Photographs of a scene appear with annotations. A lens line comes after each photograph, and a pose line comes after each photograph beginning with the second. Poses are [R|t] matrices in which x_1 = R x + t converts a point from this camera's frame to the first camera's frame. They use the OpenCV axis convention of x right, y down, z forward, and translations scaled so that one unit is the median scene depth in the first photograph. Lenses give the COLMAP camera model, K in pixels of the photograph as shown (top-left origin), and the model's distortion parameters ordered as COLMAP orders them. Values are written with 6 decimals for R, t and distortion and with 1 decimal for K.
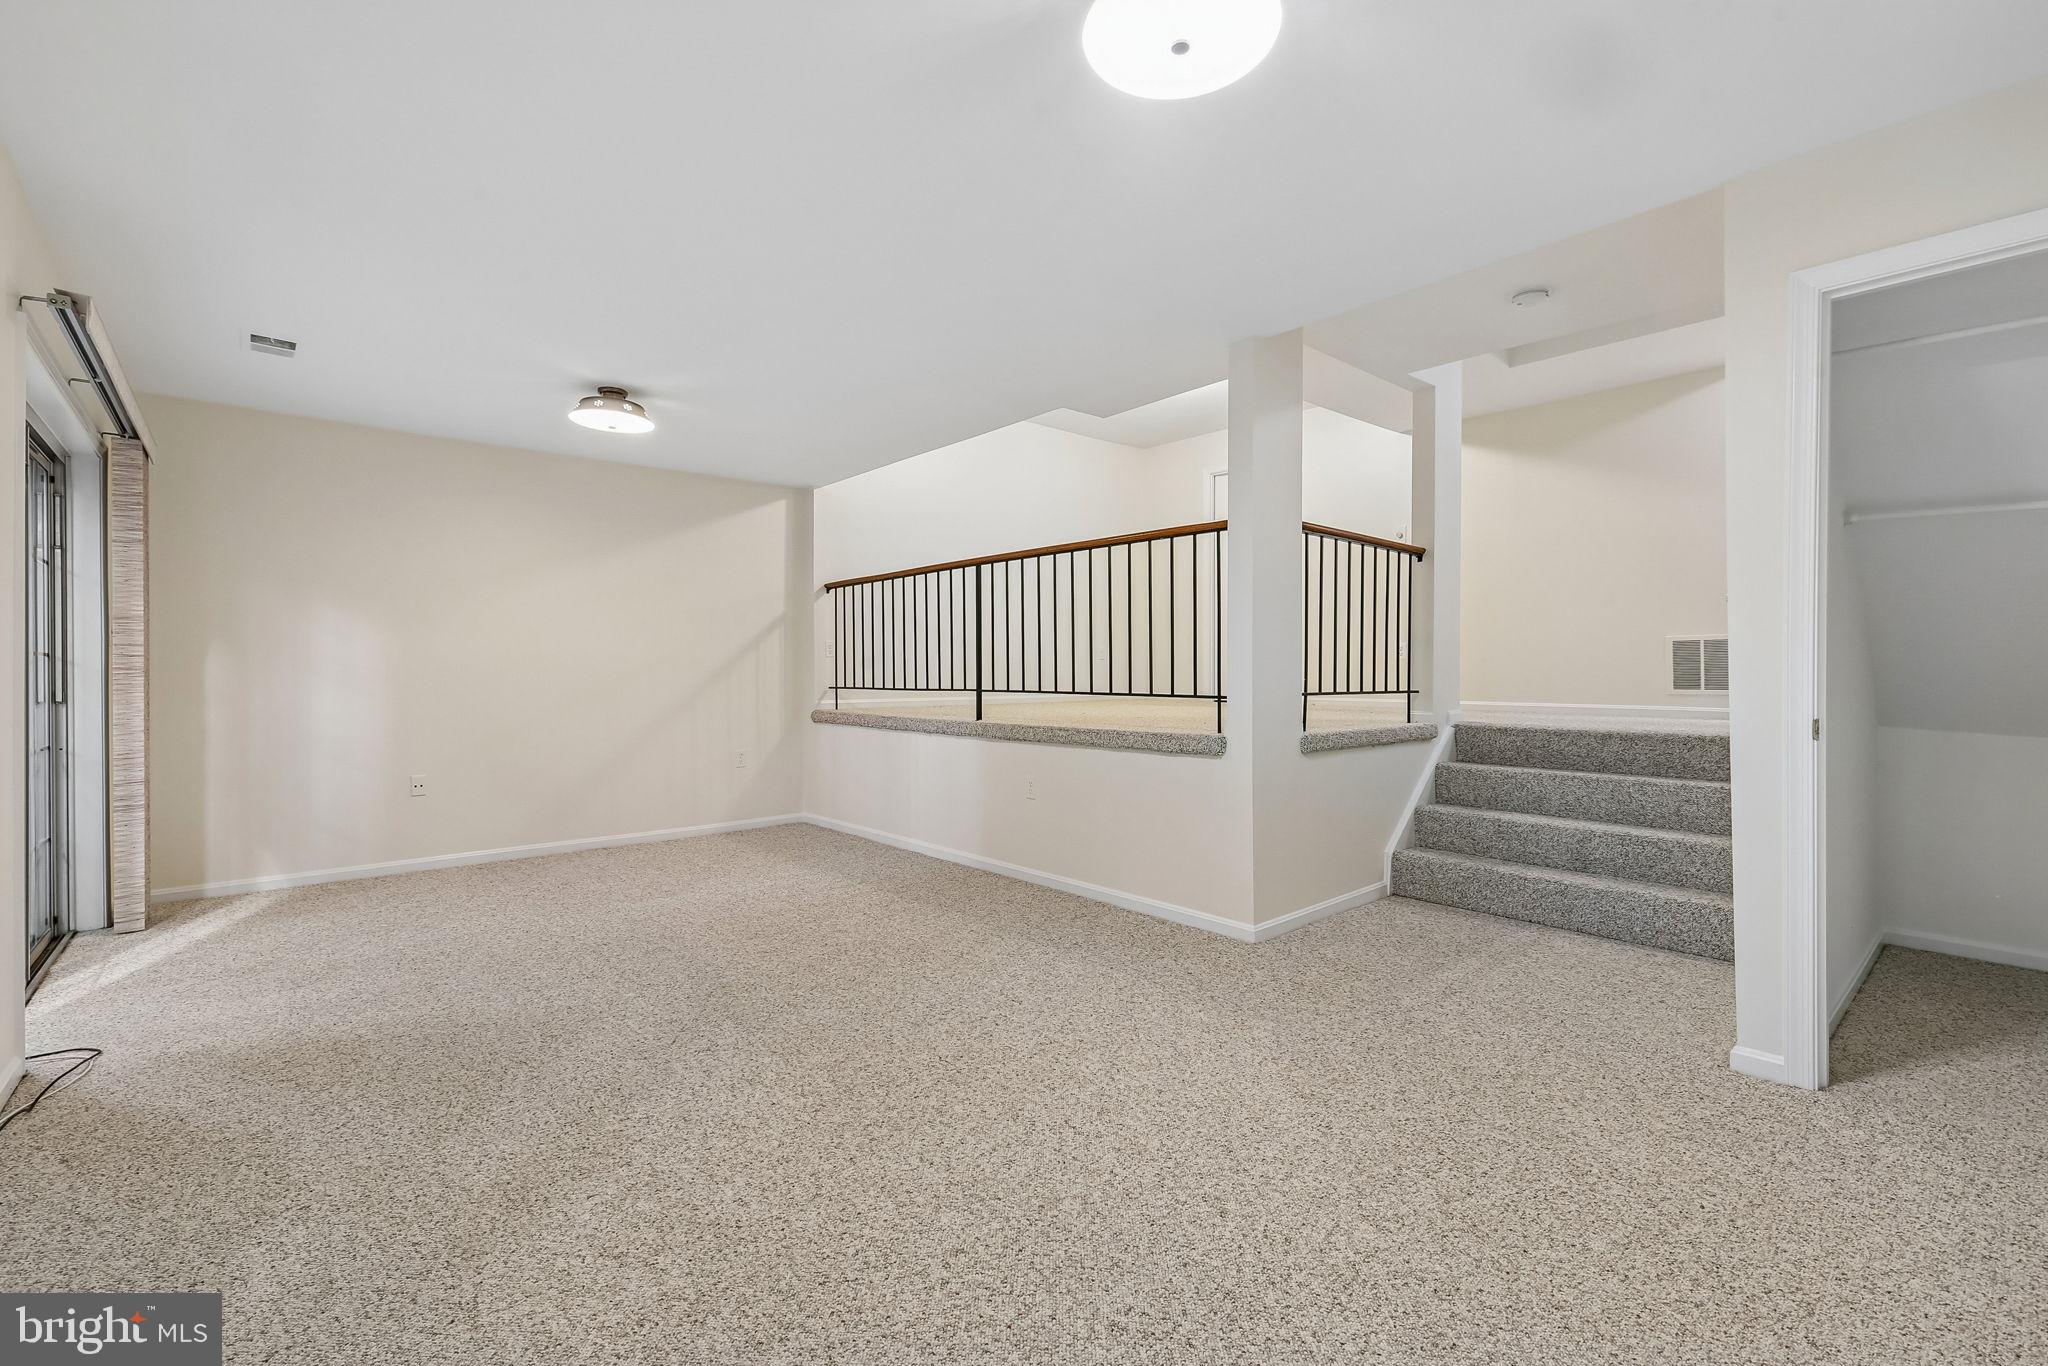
lens RADIAL K [[893.0, 0, 1029.0], [0, 893.0, 683.0], [0, 0, 1]] dist [0.003057, -0.000177]
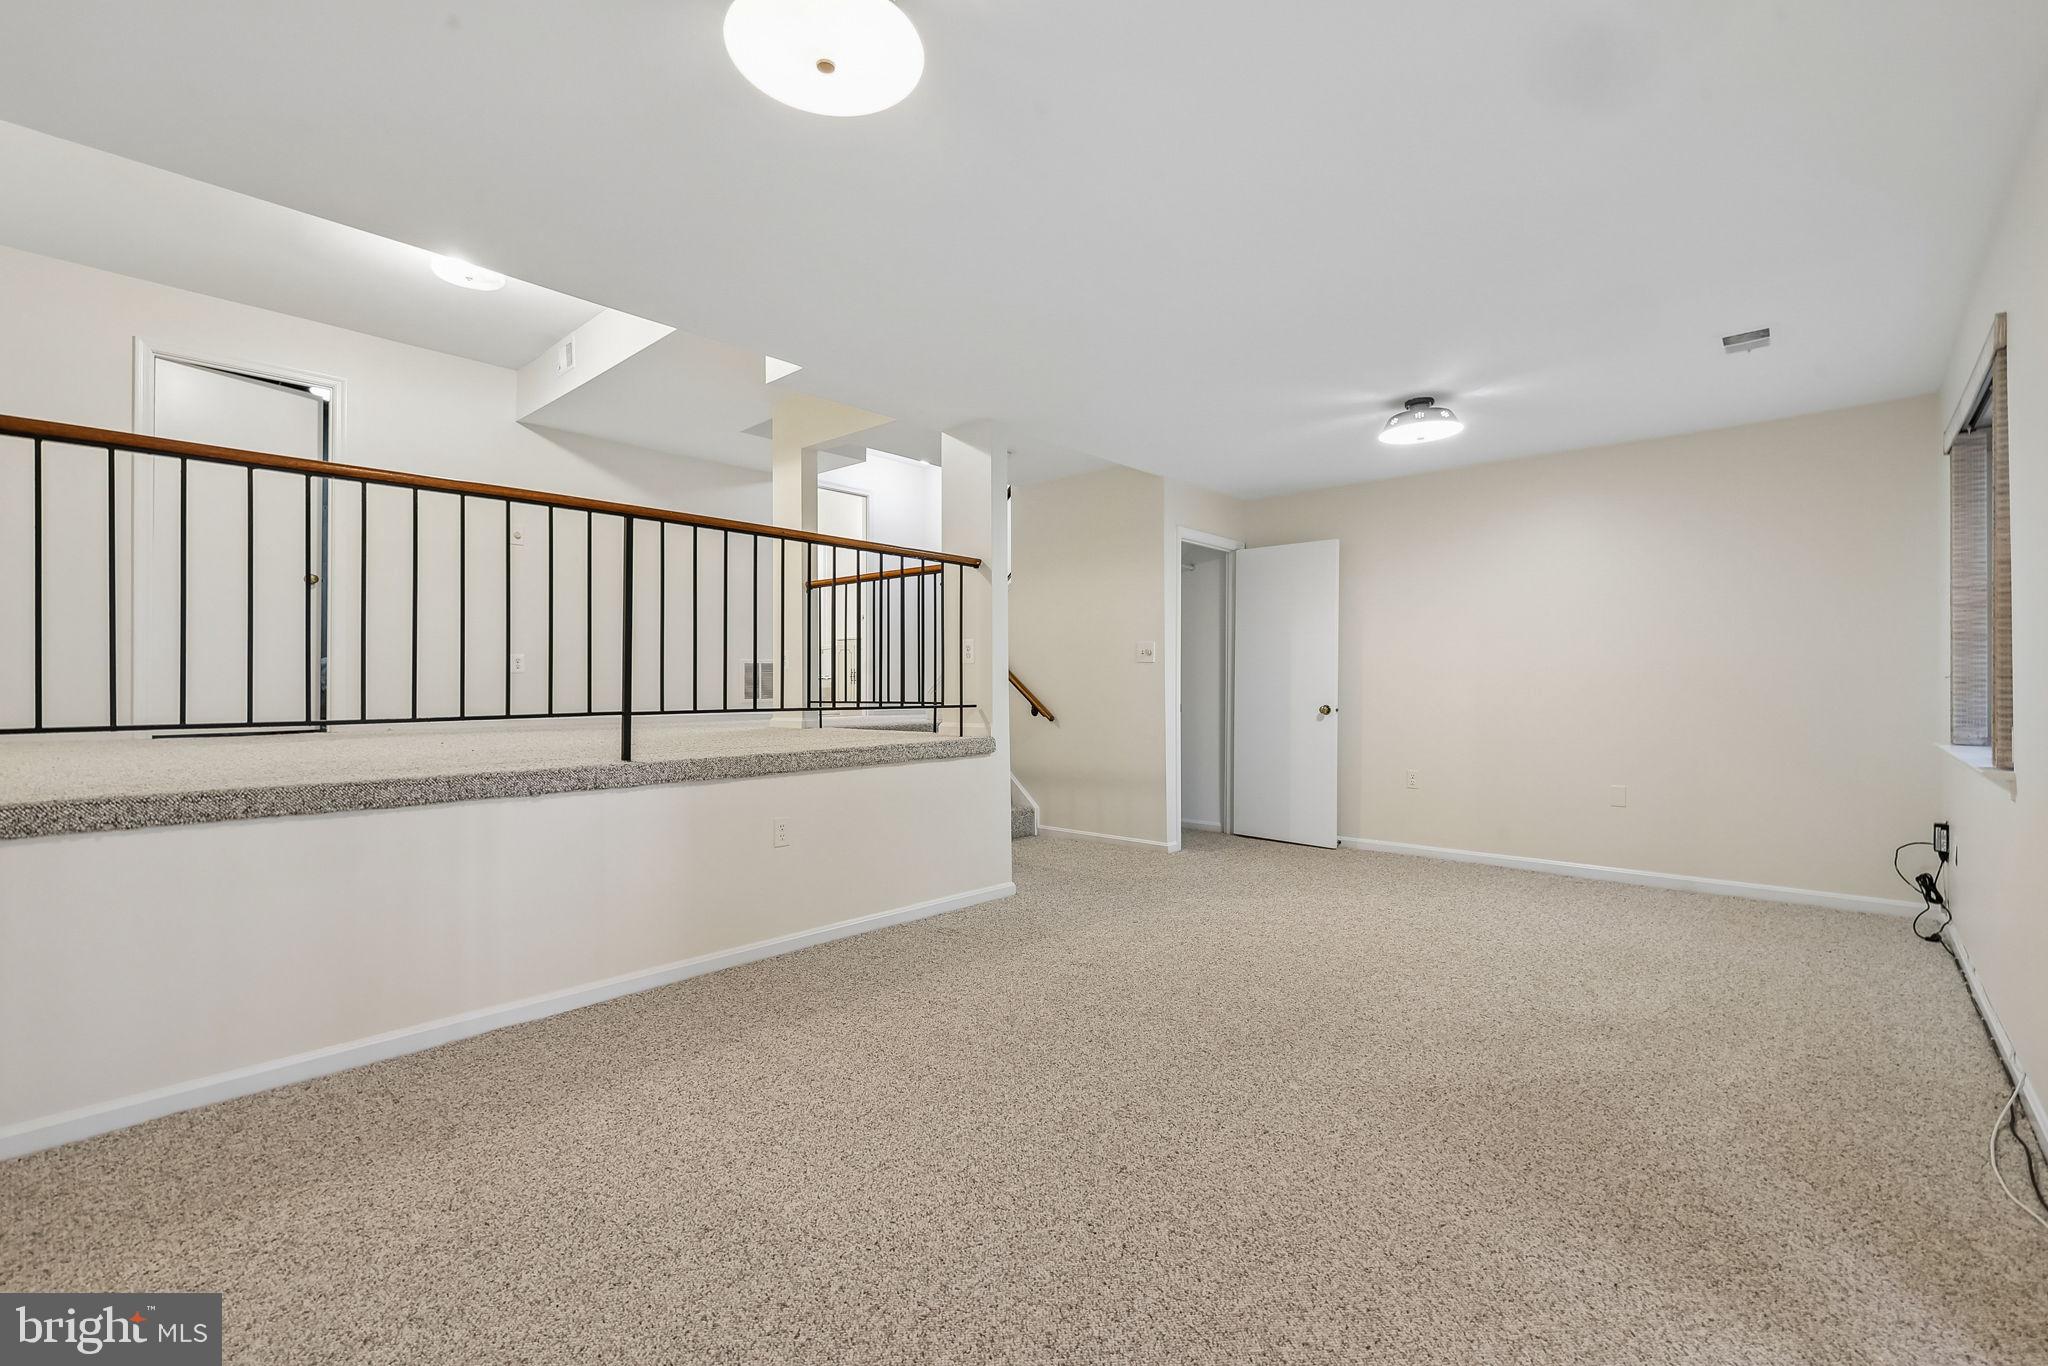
lens RADIAL K [[893.0, 0, 1026.2], [0, 893.0, 676.7], [0, 0, 1]] dist [0.003057, -0.000177]
pose [[-0.122300, 0.009430, 0.992448, -0.755079], [0.015215, 0.999855, -0.007626, -0.009120], [-0.992377, 0.014167, -0.122426, 0.828330]]
